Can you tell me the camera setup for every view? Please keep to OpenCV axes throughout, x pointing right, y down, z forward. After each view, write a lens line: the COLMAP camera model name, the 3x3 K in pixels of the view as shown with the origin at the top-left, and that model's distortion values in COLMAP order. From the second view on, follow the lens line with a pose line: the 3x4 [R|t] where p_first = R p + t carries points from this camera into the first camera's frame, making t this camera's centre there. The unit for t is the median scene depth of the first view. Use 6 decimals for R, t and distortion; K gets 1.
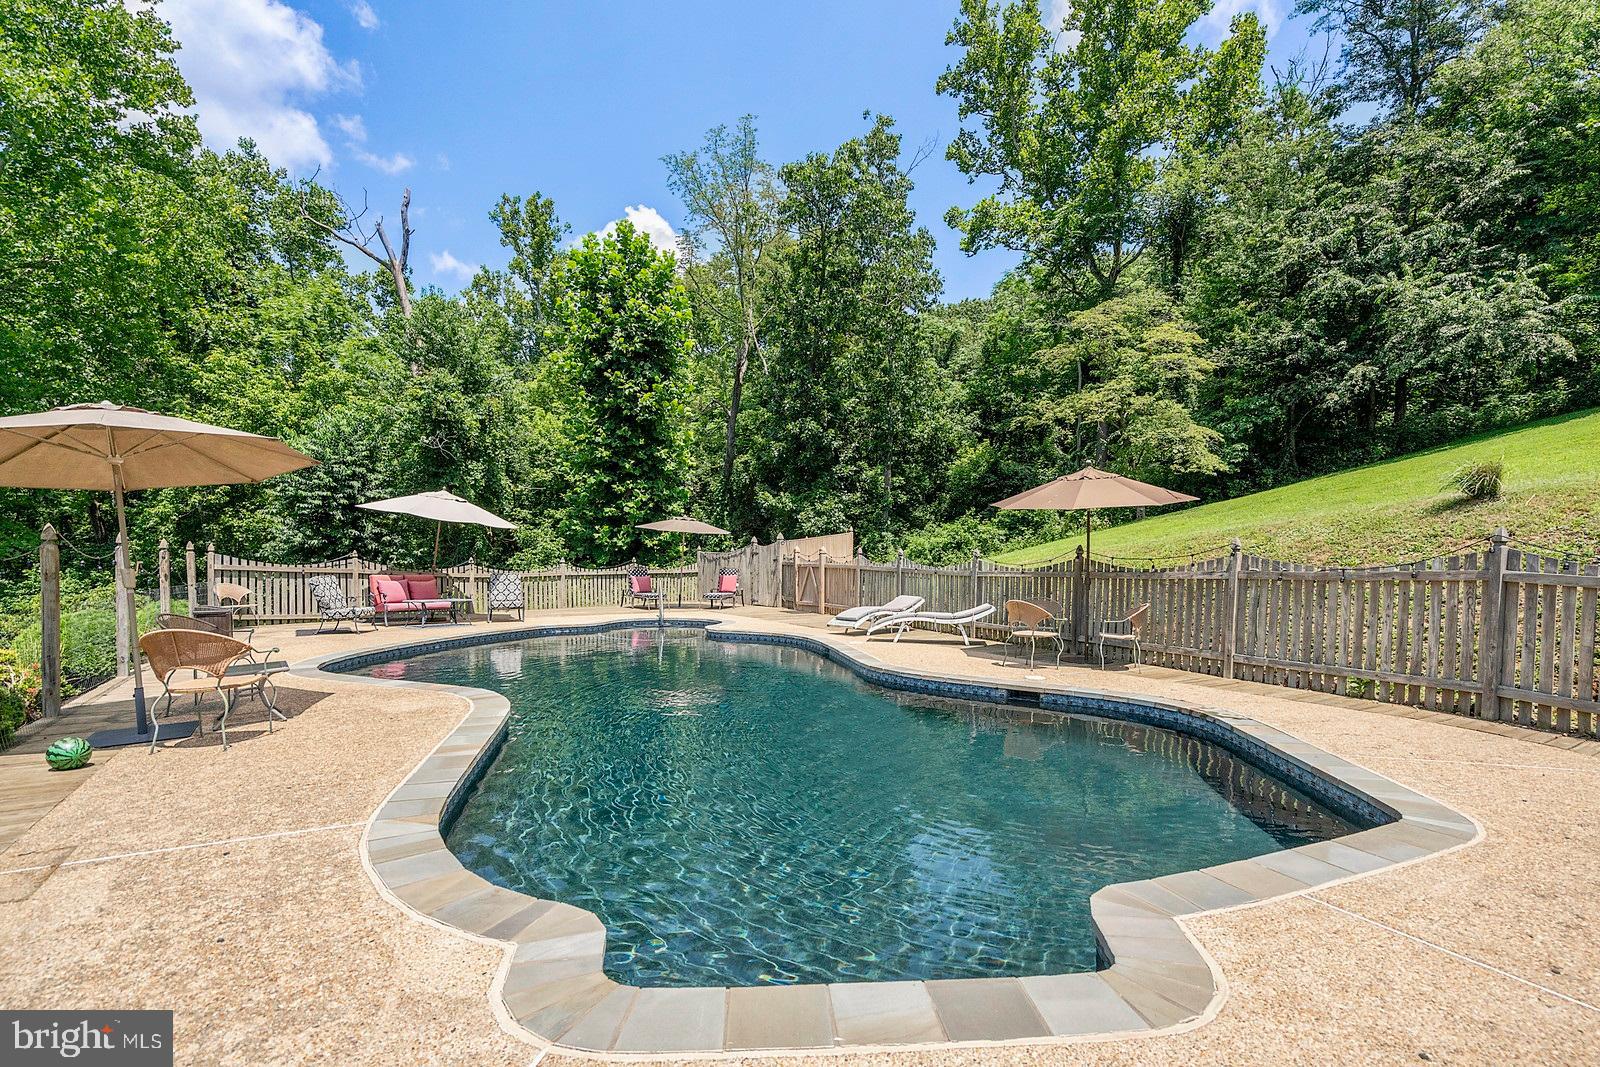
lens RADIAL K [[753.7, 0, 803.4], [0, 753.7, 577.5], [0, 0, 1]] dist [0.001958, 0.000476]
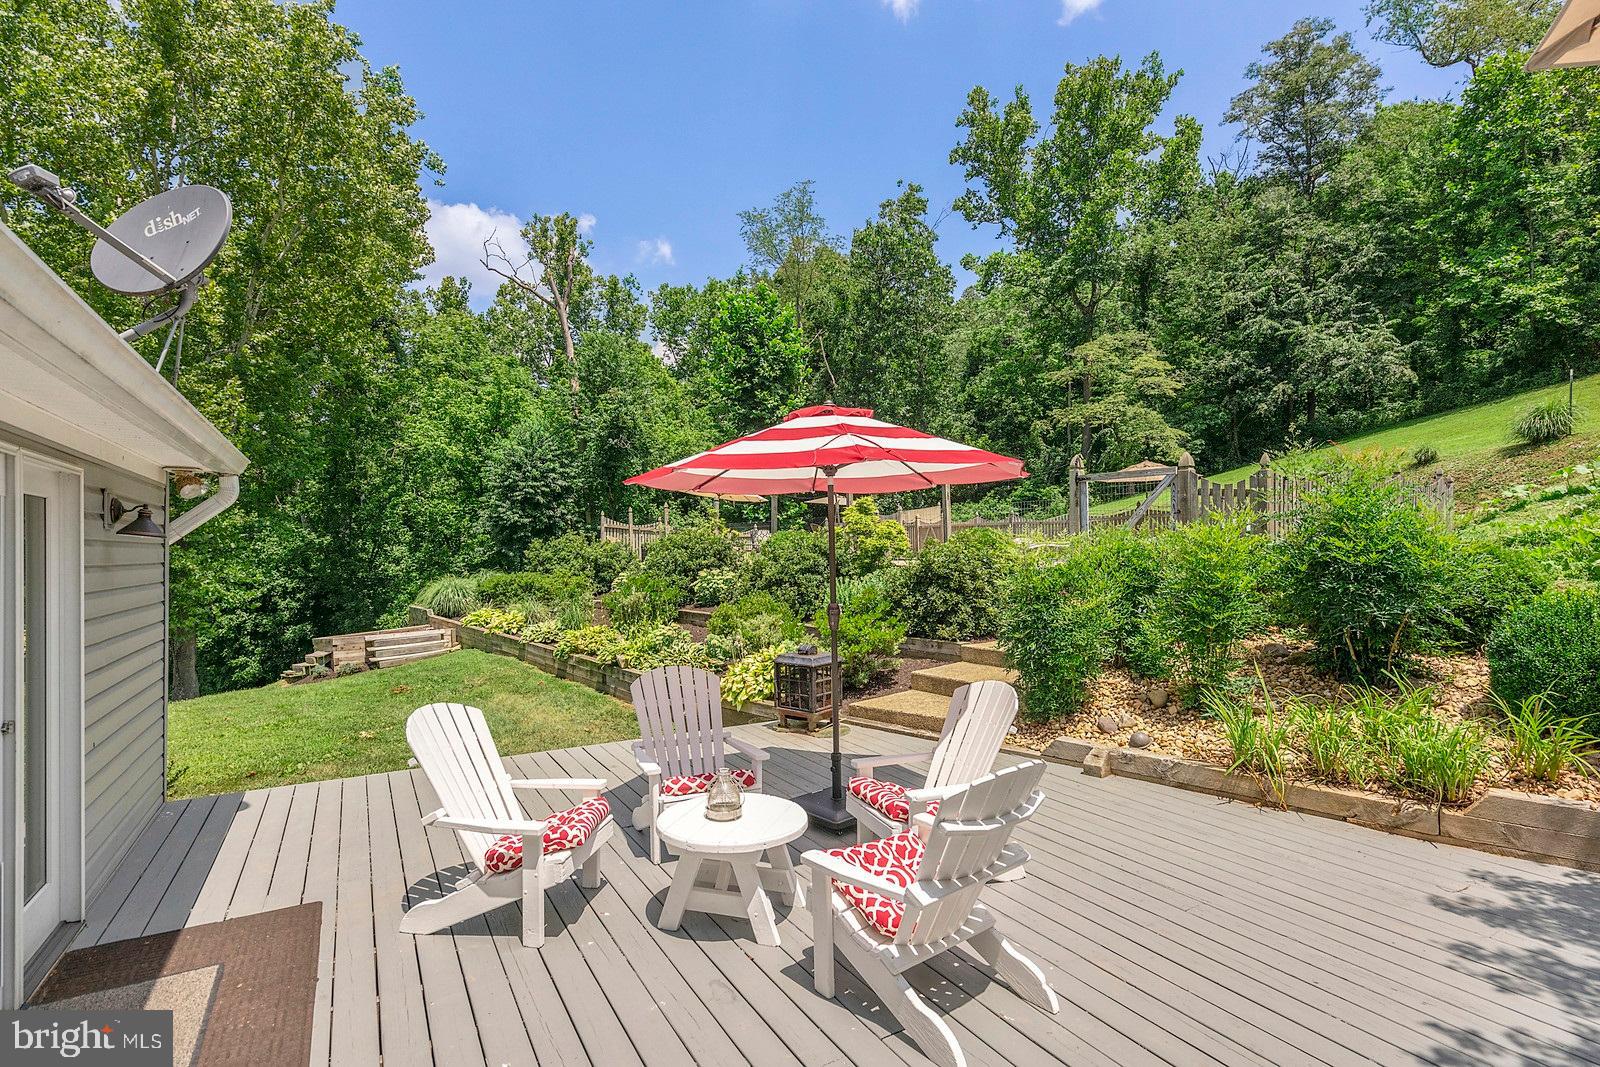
lens RADIAL K [[779.5, 0, 800.0], [0, 779.5, 533.5], [0, 0, 1]] dist [0.013892, 0.000093]
pose [[0.997263, -0.014087, 0.072582, -0.214360], [0.017636, 0.998668, -0.048487, 0.041811], [-0.071802, 0.049634, 0.996183, -0.304548]]
